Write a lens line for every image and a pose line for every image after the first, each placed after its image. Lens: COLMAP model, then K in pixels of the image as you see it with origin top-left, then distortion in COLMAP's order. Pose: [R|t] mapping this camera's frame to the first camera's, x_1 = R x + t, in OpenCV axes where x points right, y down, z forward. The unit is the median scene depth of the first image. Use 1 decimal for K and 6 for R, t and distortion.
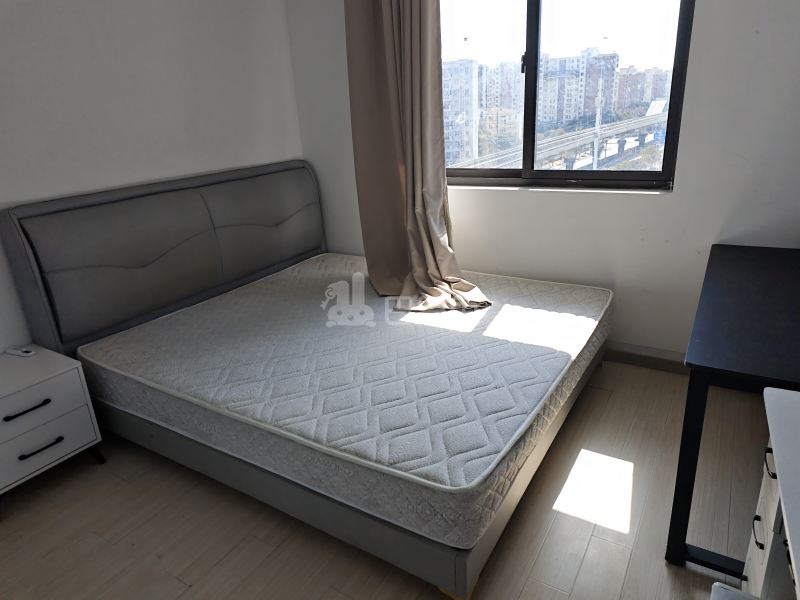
lens RADIAL K [[533.3, 0, 400.0], [0, 533.3, 300.0], [0, 0, 1]] dist [0.001051, -0.000648]
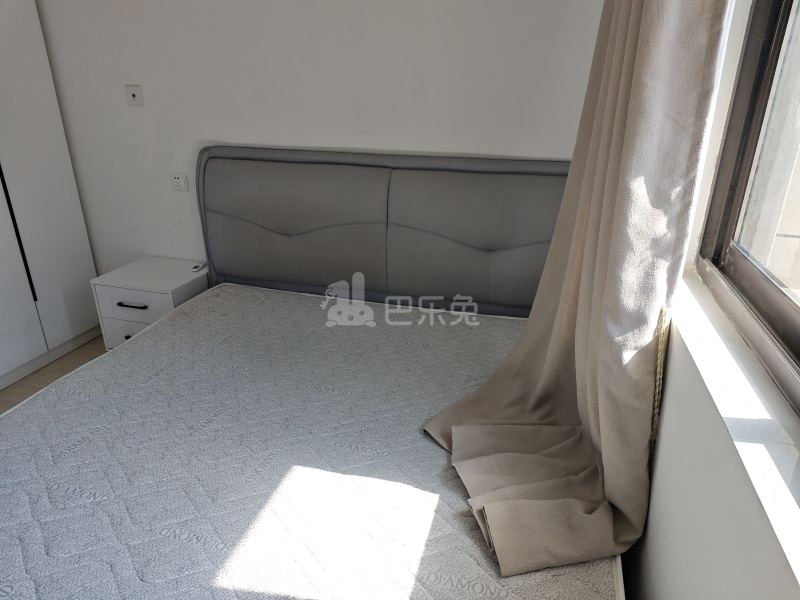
lens RADIAL K [[533.3, 0, 400.0], [0, 533.3, 300.0], [0, 0, 1]] dist [0.001051, -0.000648]
pose [[0.288657, 0.417245, -0.861733, 0.409182], [-0.353742, 0.882839, 0.308970, -0.307640], [0.889688, 0.215645, 0.402434, 0.789633]]
